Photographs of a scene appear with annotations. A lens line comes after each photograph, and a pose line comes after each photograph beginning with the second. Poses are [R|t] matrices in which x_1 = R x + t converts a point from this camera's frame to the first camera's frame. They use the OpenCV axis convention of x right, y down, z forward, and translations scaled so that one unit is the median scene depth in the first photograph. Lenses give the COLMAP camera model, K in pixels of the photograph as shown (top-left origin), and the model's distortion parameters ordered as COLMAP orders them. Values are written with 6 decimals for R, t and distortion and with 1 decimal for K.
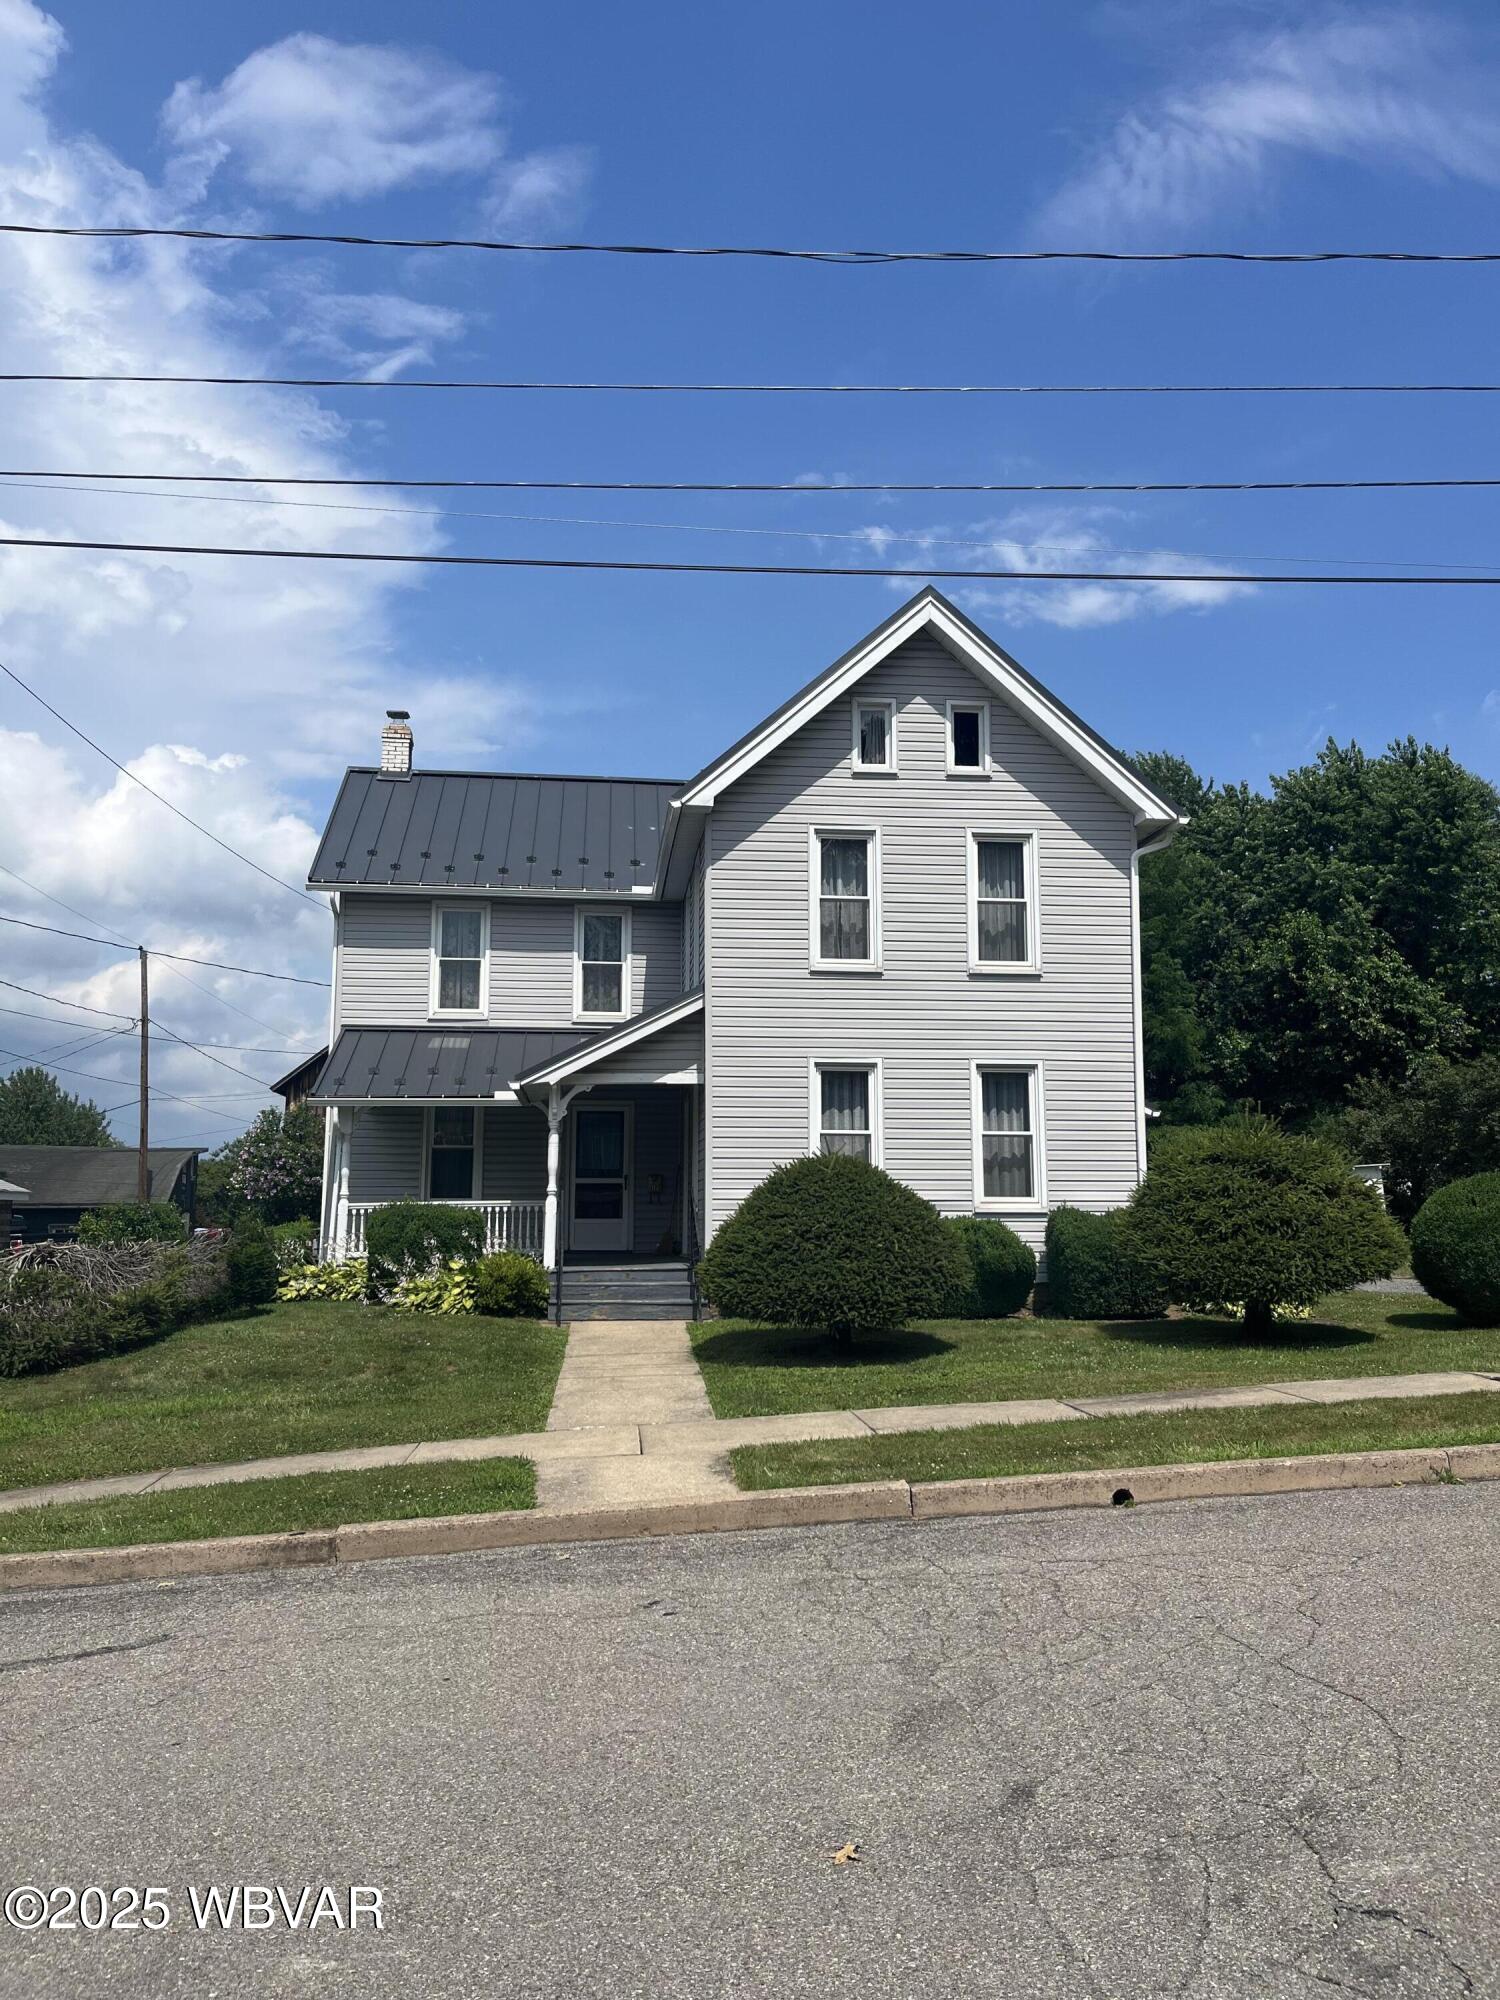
lens RADIAL K [[1573.8, 0, 750.0], [0, 1573.8, 1000.0], [0, 0, 1]] dist [0.027254, -0.012455]
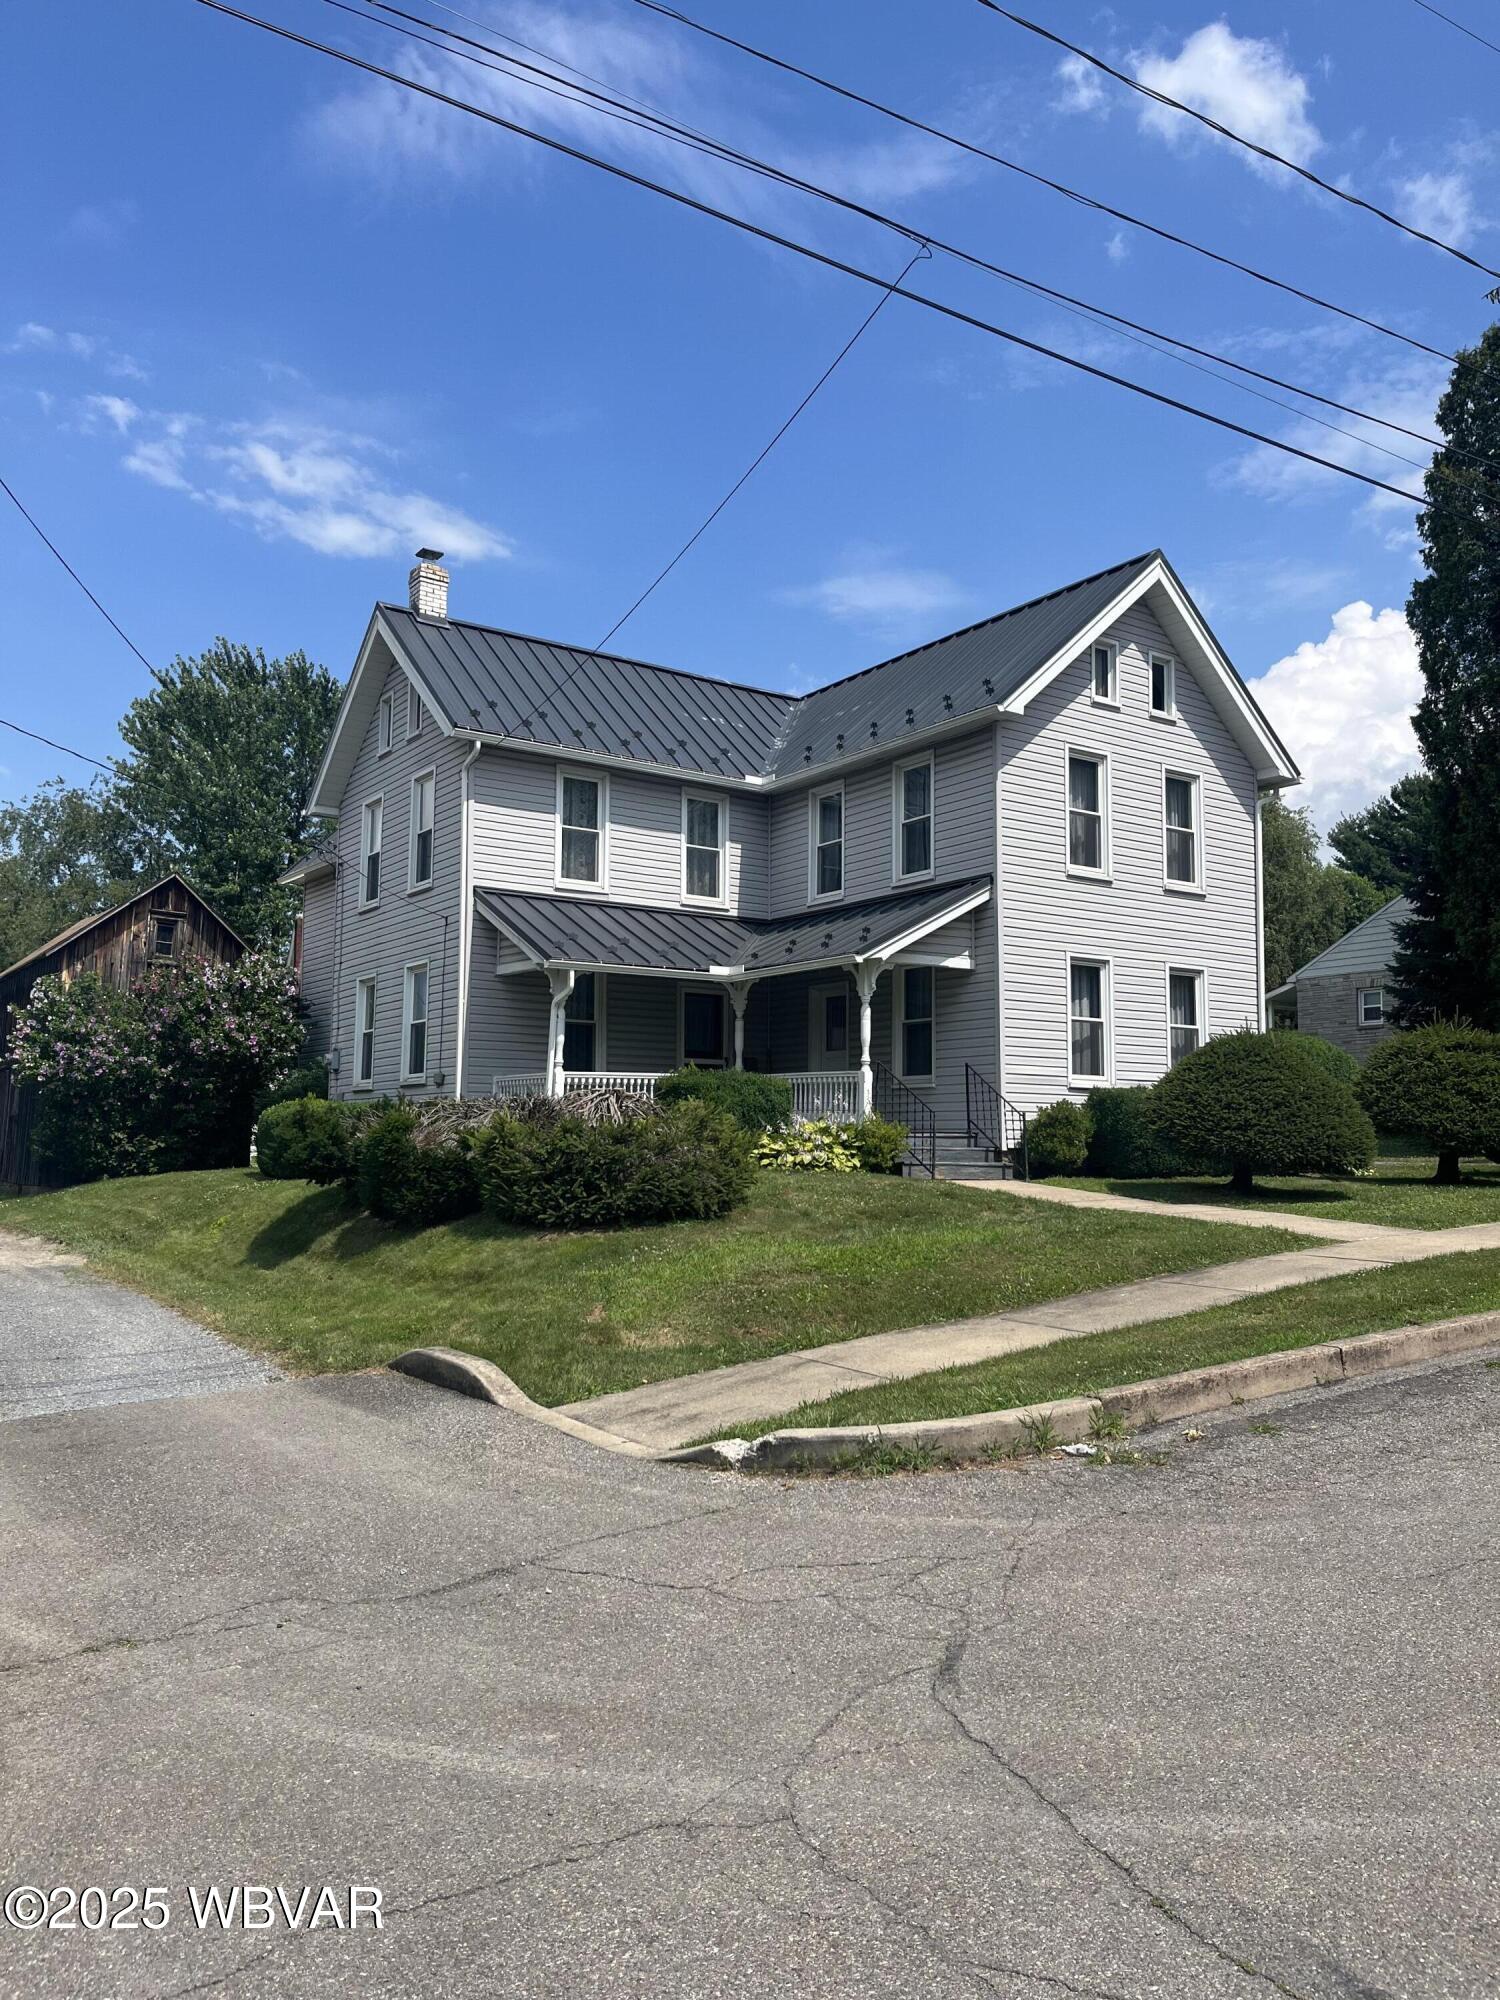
lens RADIAL K [[1573.8, 0, 750.0], [0, 1573.8, 1000.0], [0, 0, 1]] dist [0.027254, -0.012455]
pose [[0.860850, 0.054014, 0.505983, -0.696735], [-0.072320, 0.997244, 0.016586, 0.066509], [-0.503693, -0.050871, 0.862384, 0.138886]]
